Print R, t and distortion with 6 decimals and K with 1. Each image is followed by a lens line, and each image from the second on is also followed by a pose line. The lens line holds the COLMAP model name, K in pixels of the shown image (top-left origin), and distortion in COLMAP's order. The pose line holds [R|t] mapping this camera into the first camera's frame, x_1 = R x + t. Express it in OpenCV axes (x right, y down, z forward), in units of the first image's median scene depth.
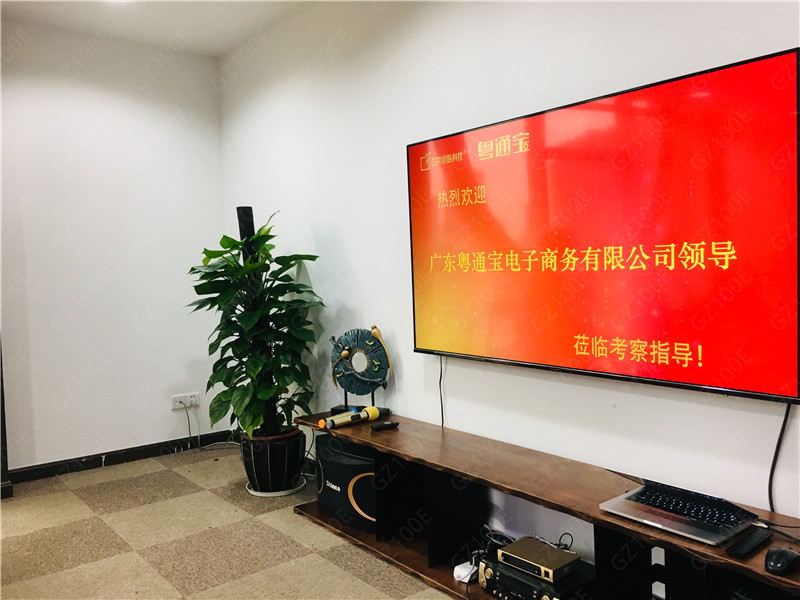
lens RADIAL K [[673.9, 0, 400.0], [0, 673.9, 300.0], [0, 0, 1]] dist [0.087232, -0.107207]
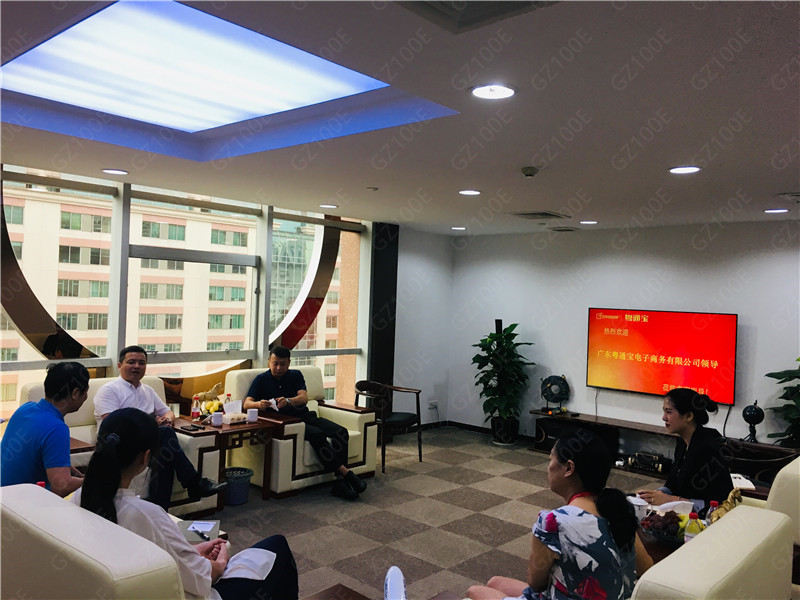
lens RADIAL K [[673.9, 0, 400.0], [0, 673.9, 300.0], [0, 0, 1]] dist [0.087232, -0.107207]
pose [[0.986539, 0.066685, 0.149312, -1.424730], [-0.059083, 0.996748, -0.054788, -0.089523], [-0.152481, 0.045228, 0.987271, -1.921378]]
